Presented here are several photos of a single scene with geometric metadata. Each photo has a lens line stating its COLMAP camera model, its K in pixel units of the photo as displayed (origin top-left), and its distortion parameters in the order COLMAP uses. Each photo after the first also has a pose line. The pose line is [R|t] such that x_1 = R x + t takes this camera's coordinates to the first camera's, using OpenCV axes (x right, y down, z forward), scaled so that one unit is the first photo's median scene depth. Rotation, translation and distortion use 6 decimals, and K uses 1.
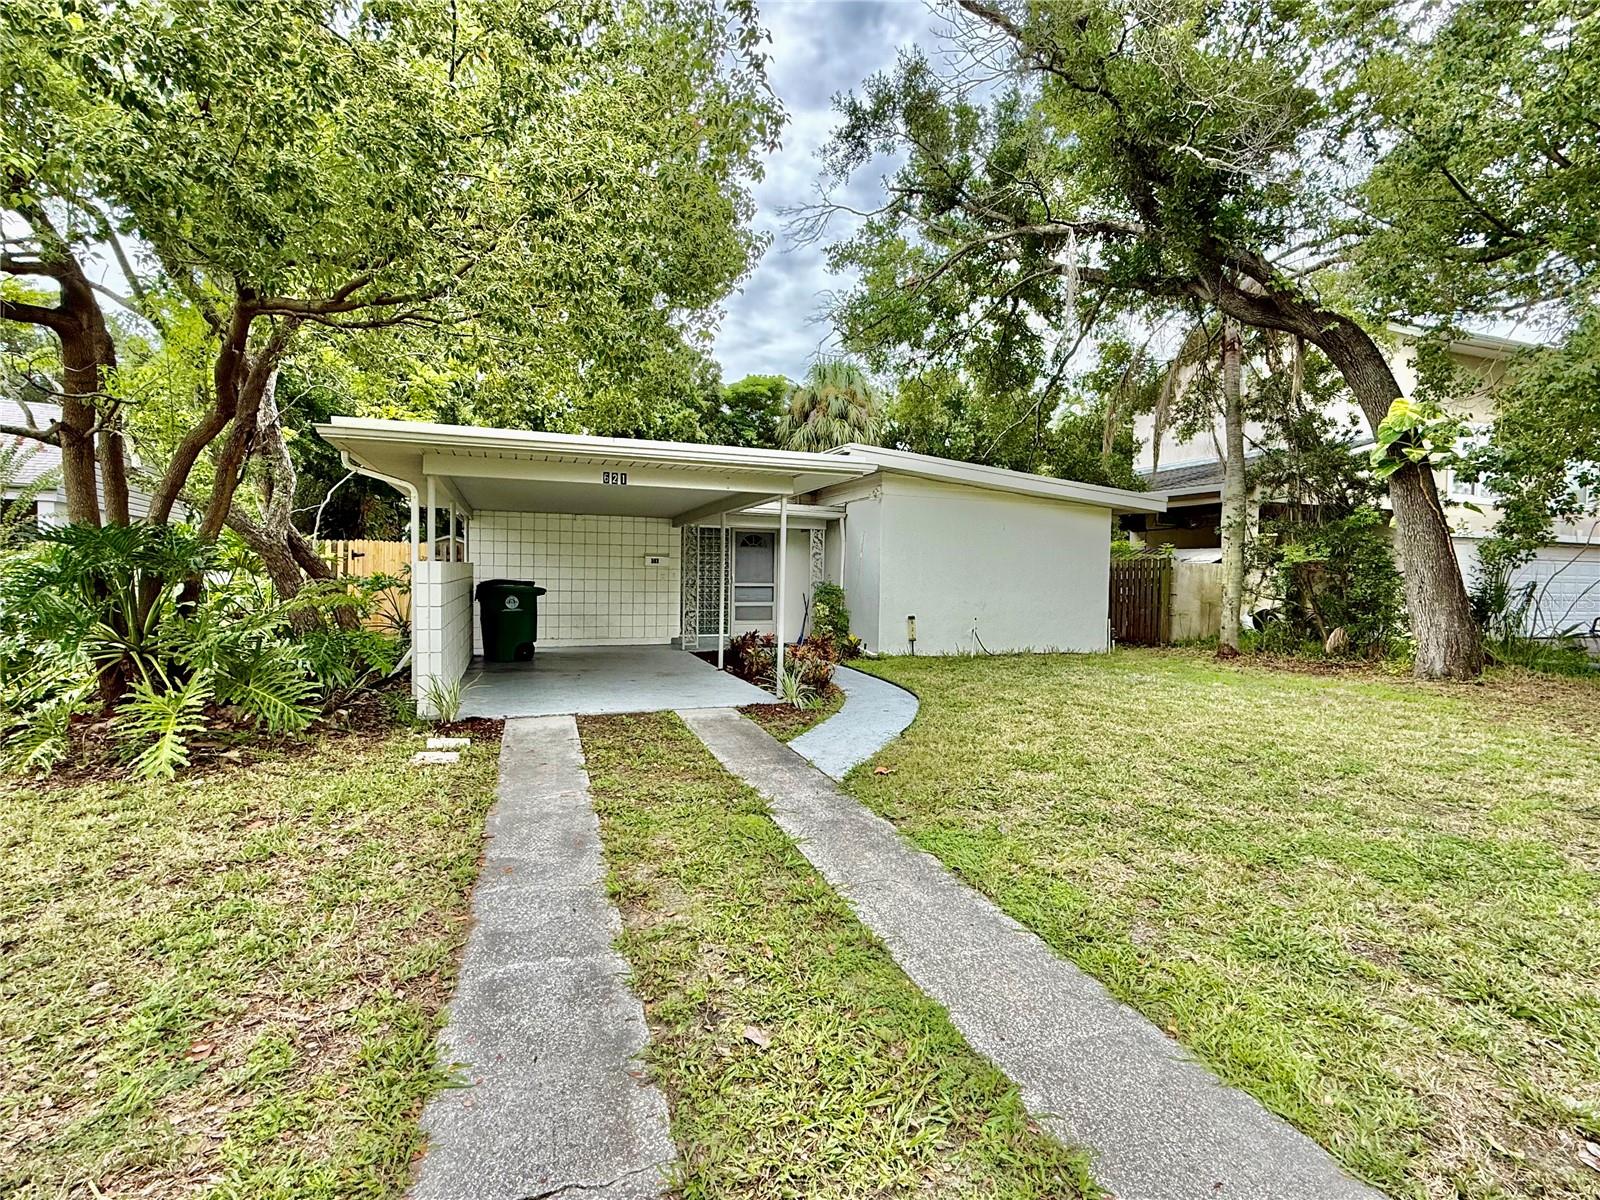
lens RADIAL K [[746.5, 0, 798.2], [0, 746.5, 599.7], [0, 0, 1]] dist [0.001453, 0.000025]
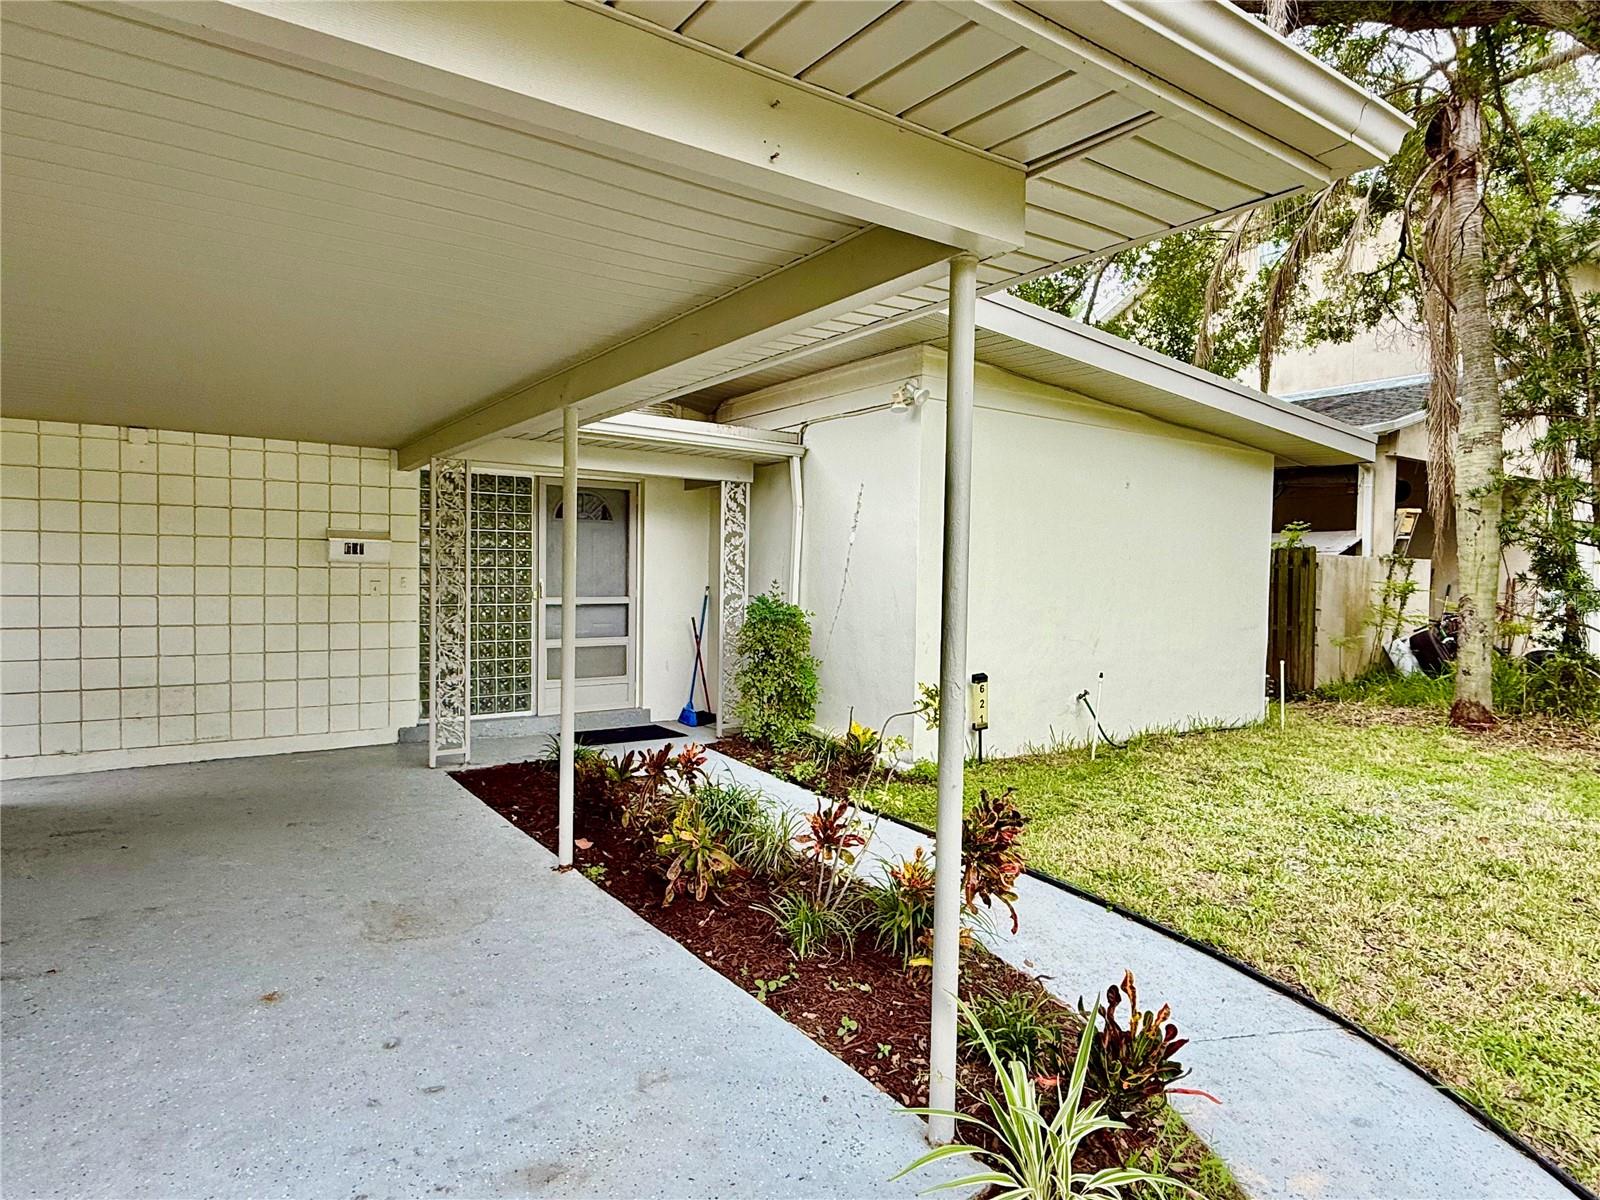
lens RADIAL K [[944.7, 0, 801.7], [0, 944.7, 598.5], [0, 0, 1]] dist [-0.007298, -0.000022]
pose [[0.968045, -0.010575, 0.250554, -0.083525], [0.010138, 0.999944, 0.003035, -0.023331], [-0.250572, -0.000398, 0.968098, 0.434131]]
